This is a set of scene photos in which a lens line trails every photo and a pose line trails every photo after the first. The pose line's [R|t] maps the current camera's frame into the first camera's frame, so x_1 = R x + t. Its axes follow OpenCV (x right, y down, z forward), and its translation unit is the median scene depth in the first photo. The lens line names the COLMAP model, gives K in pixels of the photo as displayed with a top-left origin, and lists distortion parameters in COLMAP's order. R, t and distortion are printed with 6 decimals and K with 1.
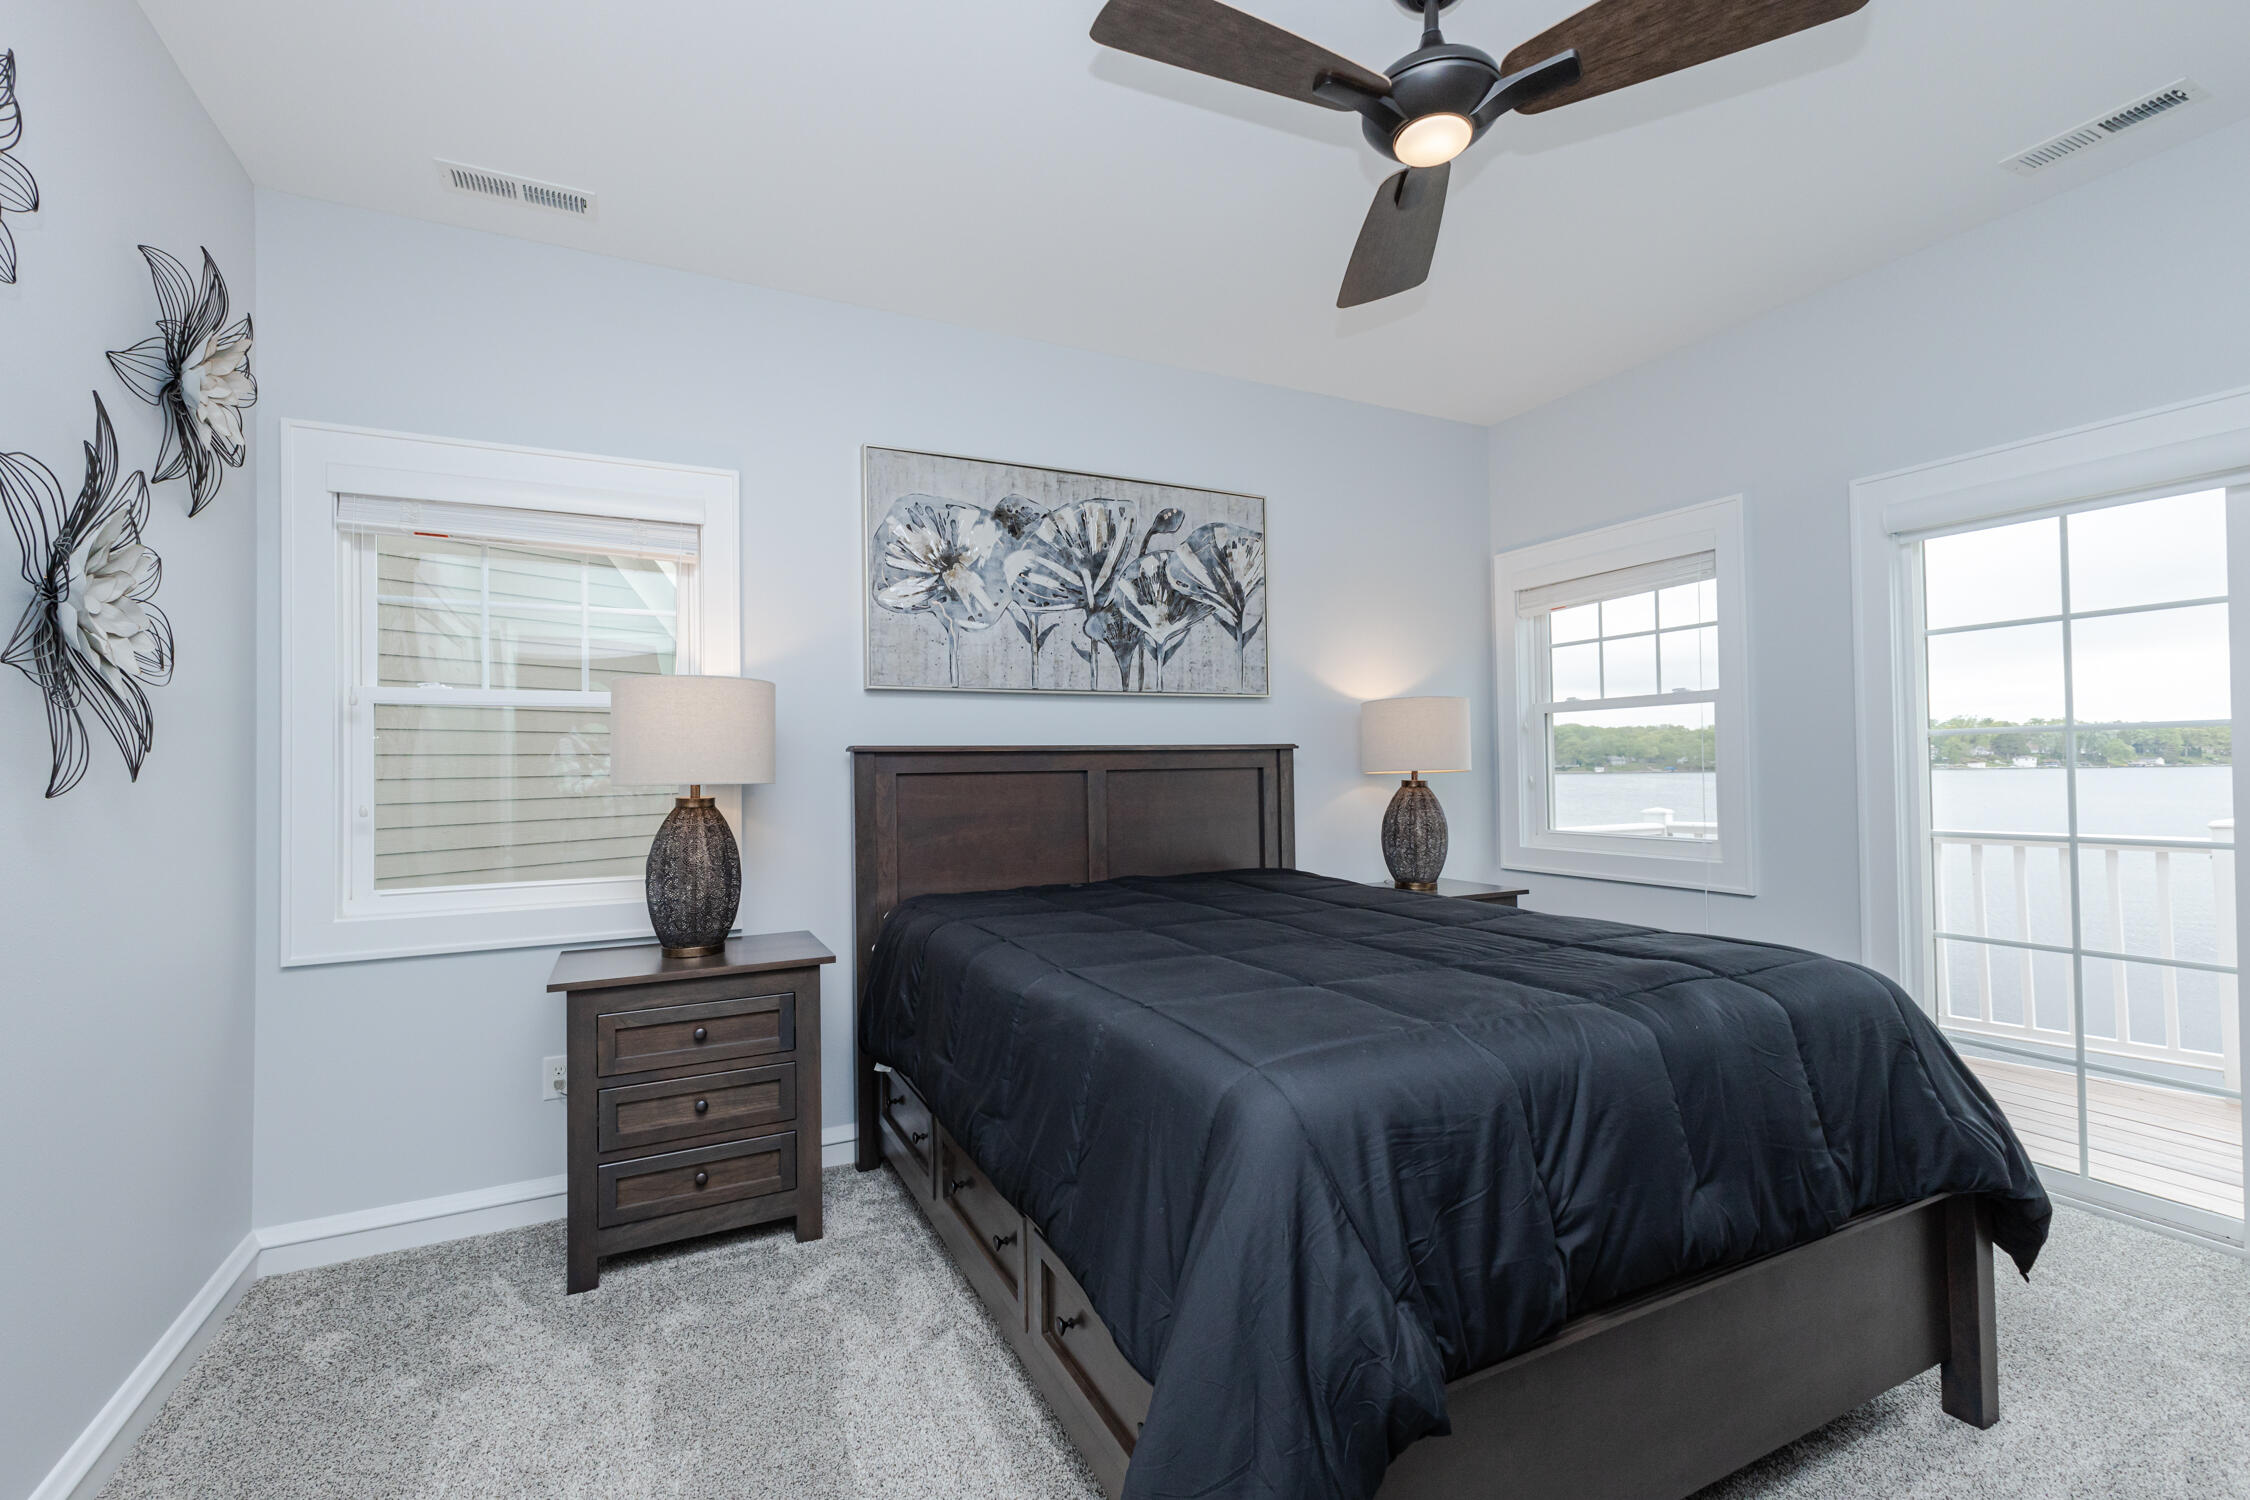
lens RADIAL K [[923.2, 0, 1123.1], [0, 923.2, 742.3], [0, 0, 1]] dist [-0.002310, -0.000172]
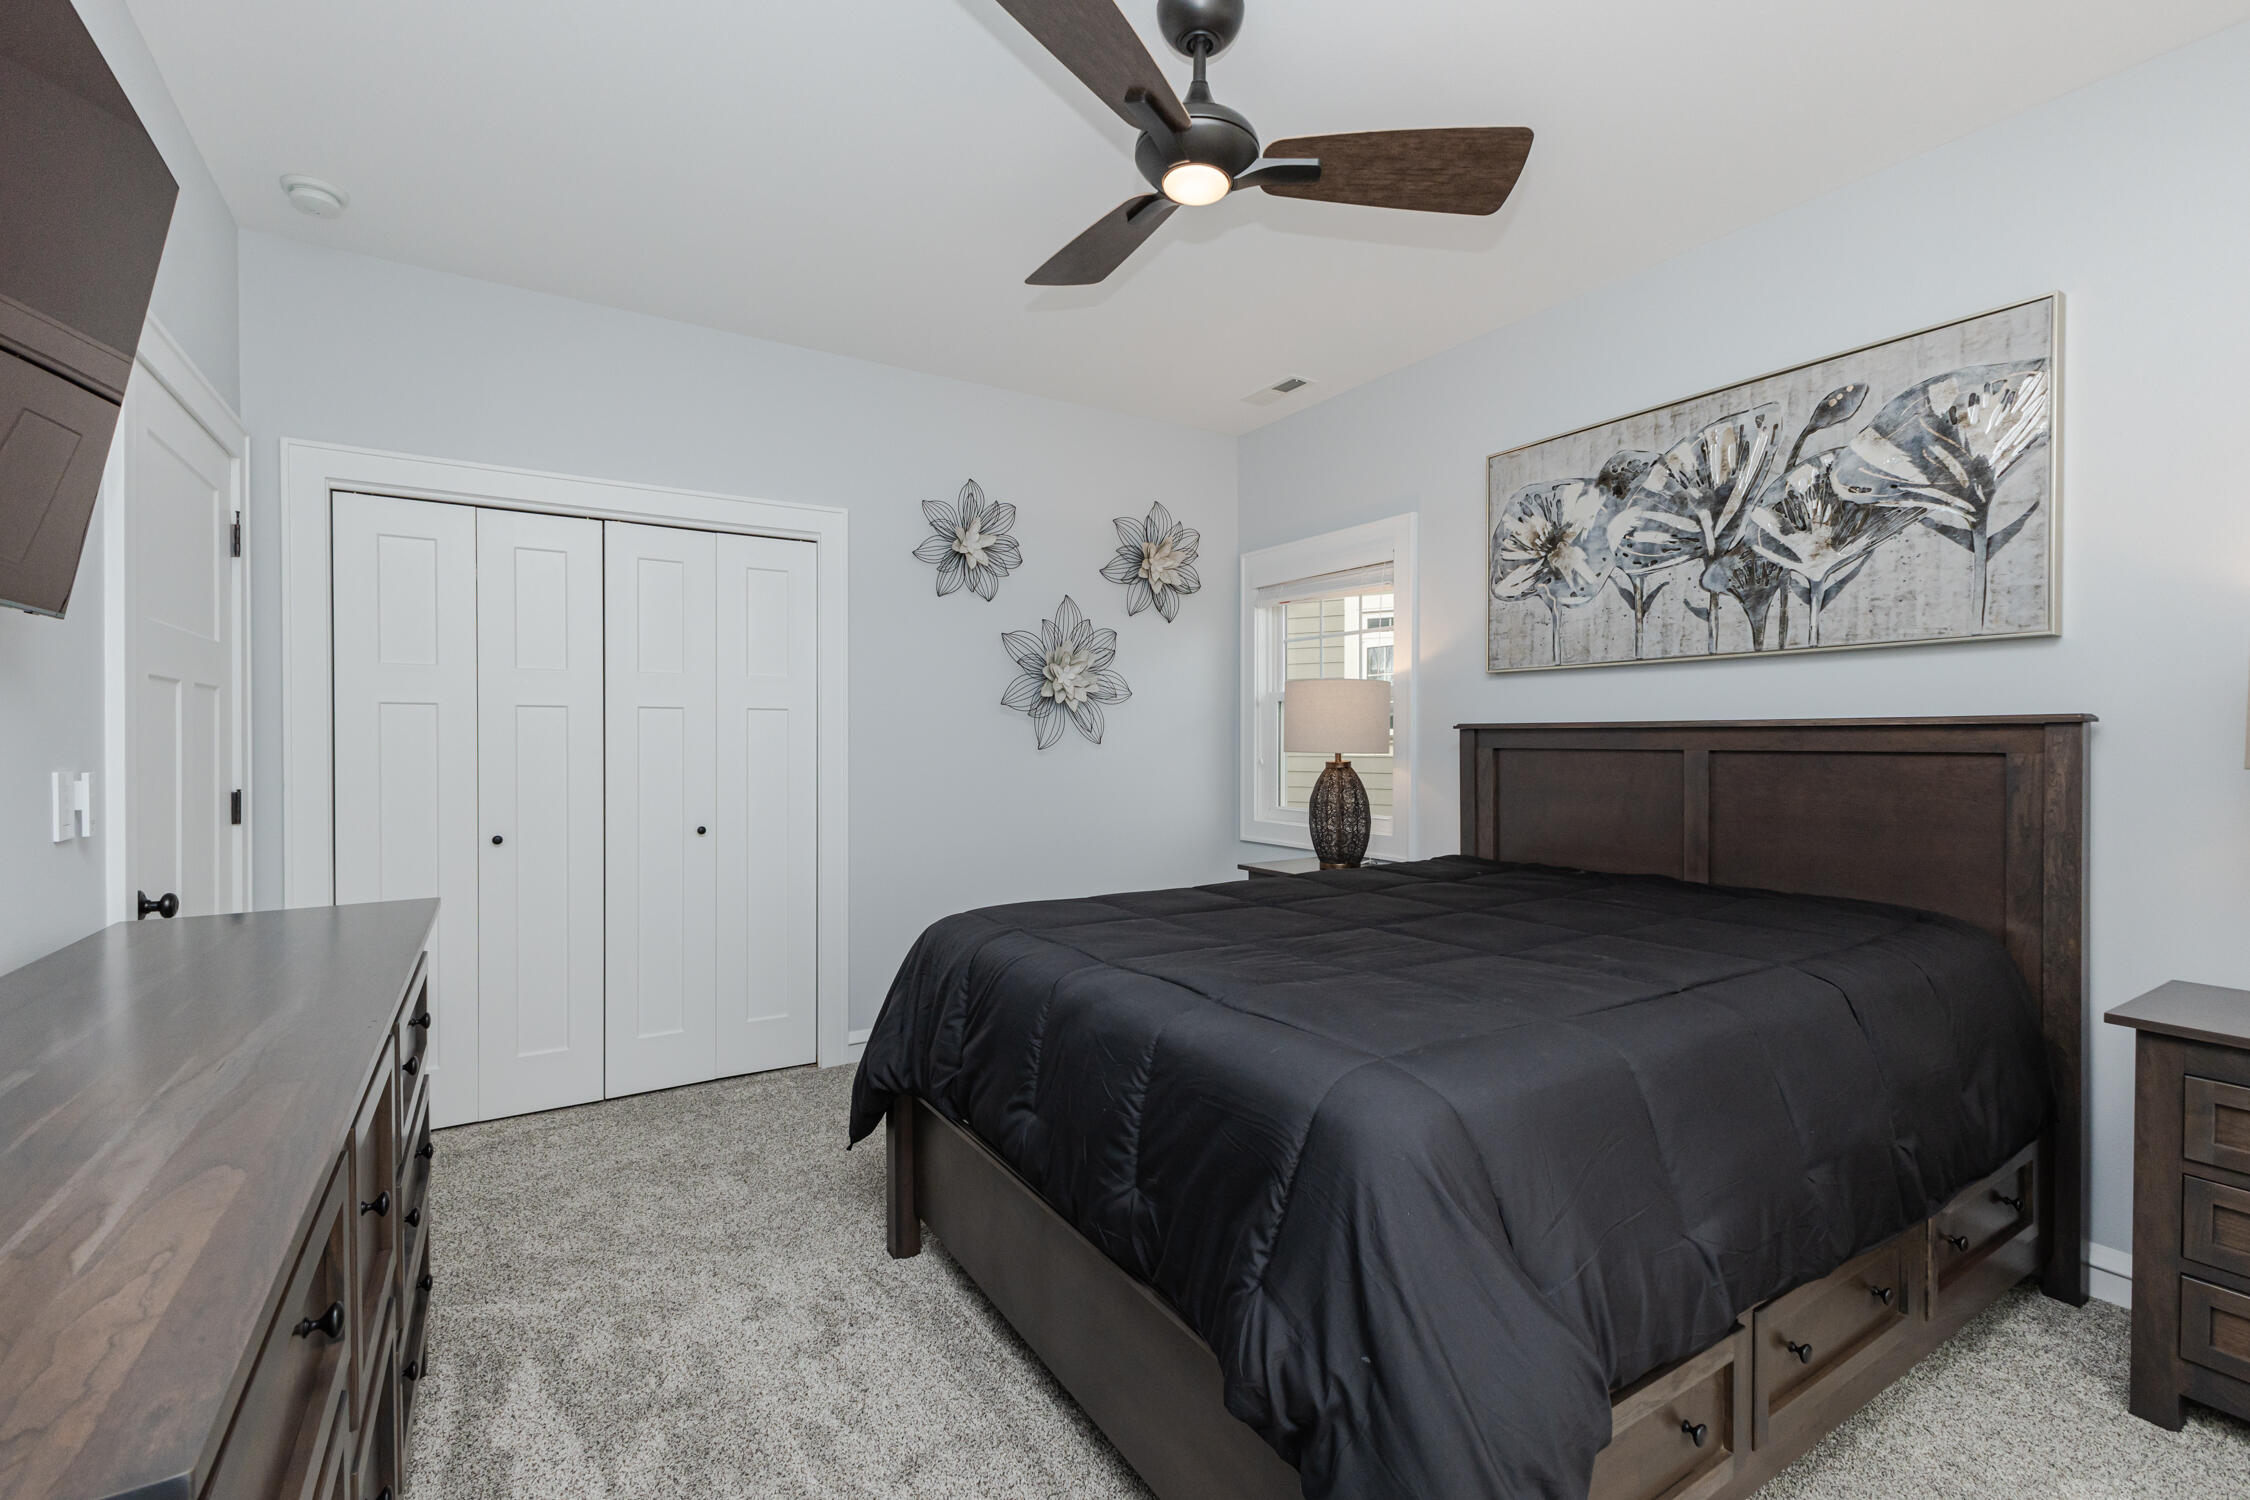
lens RADIAL K [[996.8, 0, 1126.5], [0, 996.8, 747.5], [0, 0, 1]] dist [0.004969, 0.000337]
pose [[0.116689, 0.020068, -0.992966, 0.804784], [0.017631, 0.999596, 0.022274, -0.001679], [0.993012, -0.020106, 0.116288, 0.372672]]
